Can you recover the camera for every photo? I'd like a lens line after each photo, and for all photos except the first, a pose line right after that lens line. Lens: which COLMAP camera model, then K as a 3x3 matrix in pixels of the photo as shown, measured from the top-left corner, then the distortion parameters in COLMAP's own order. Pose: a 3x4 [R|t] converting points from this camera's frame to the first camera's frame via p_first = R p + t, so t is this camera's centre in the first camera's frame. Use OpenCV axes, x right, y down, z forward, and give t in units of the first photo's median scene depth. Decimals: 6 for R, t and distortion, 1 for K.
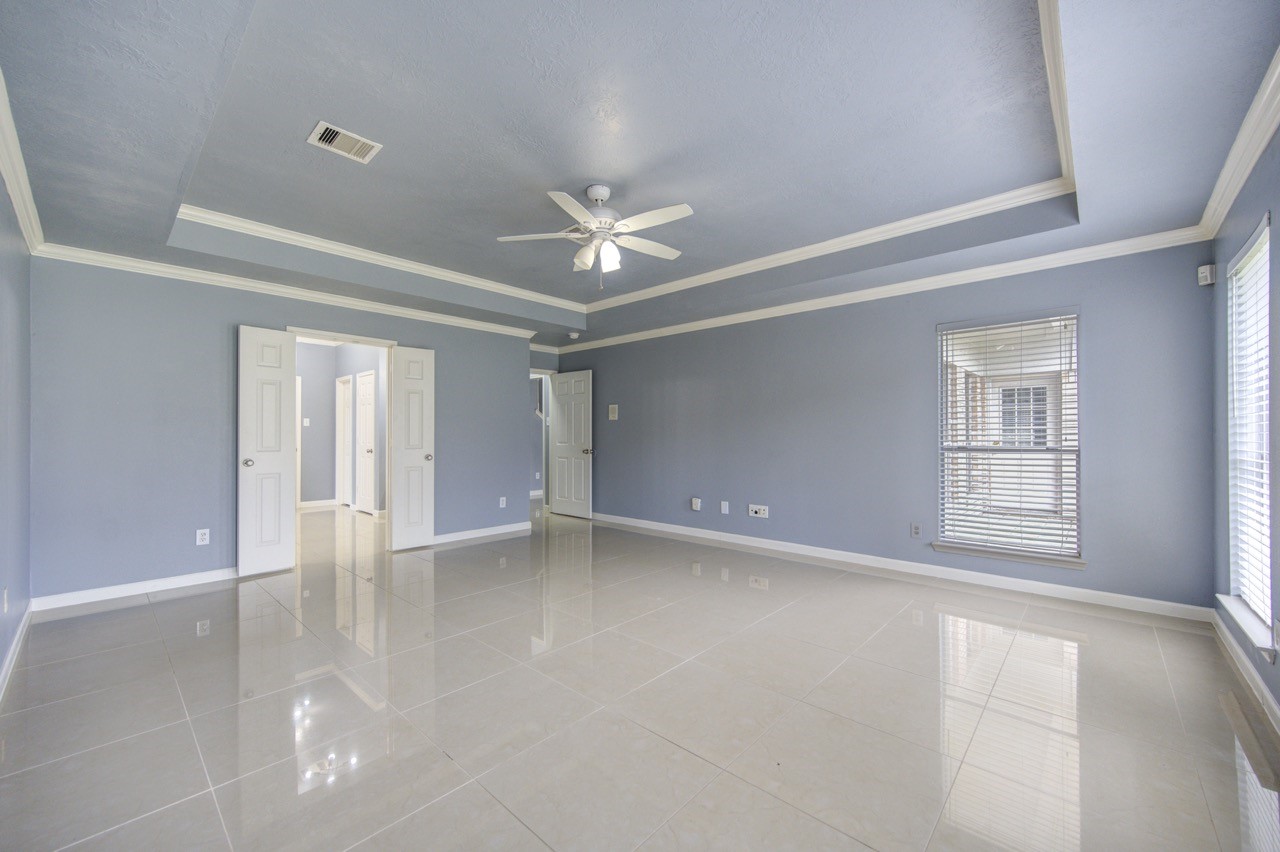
lens RADIAL K [[502.9, 0, 639.2], [0, 502.9, 432.6], [0, 0, 1]] dist [0.001489, -0.000324]
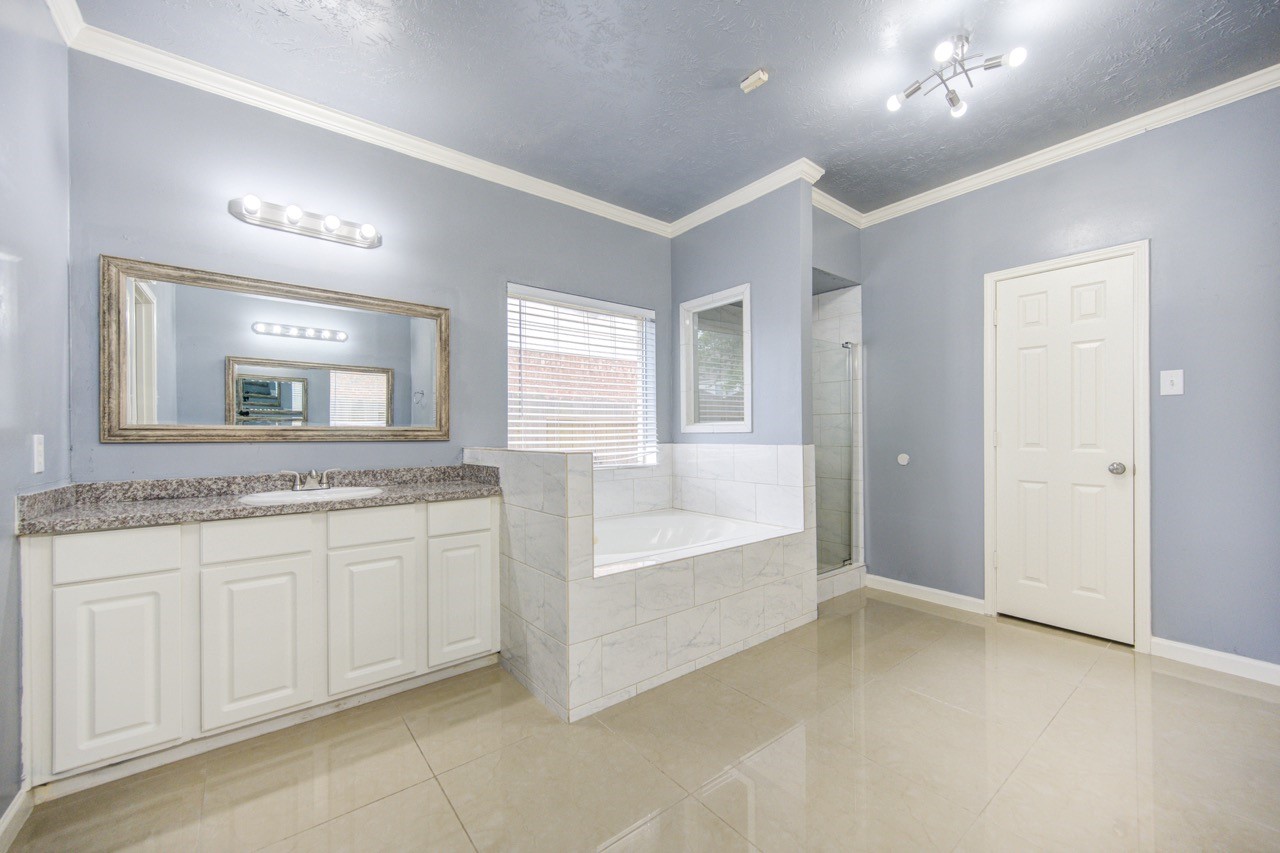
lens RADIAL K [[504.5, 0, 646.1], [0, 504.5, 430.5], [0, 0, 1]] dist [0.004241, -0.000835]
pose [[-0.140939, -0.002175, -0.990016, -0.307427], [0.012473, 0.999914, -0.003973, 0.006217], [0.989940, -0.012909, -0.140900, 0.724748]]
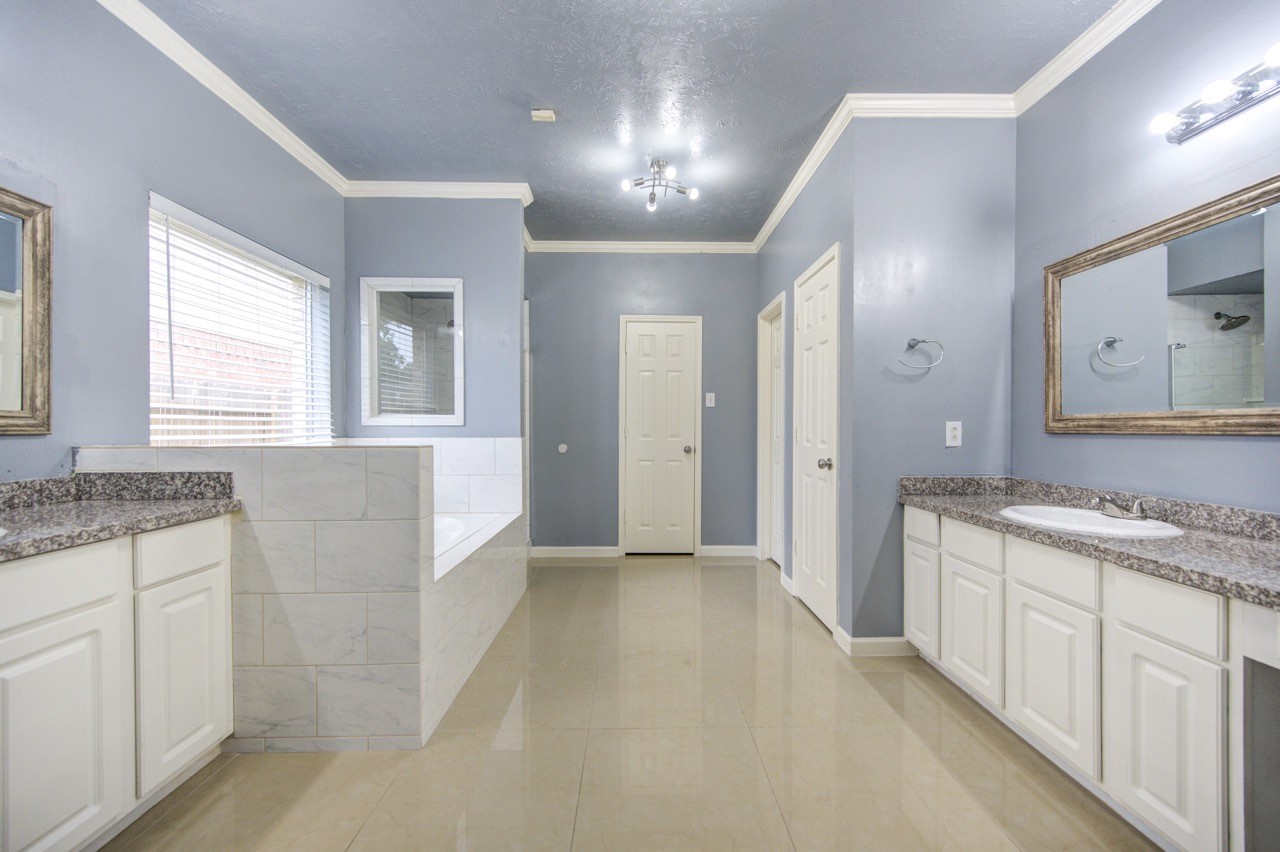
lens RADIAL K [[502.9, 0, 650.0], [0, 502.9, 429.0], [0, 0, 1]] dist [0.001489, -0.000324]
pose [[0.707552, 0.005875, -0.706637, -0.321433], [0.000814, 0.999958, 0.009129, 0.006194], [0.706661, -0.007035, 0.707517, 0.567107]]
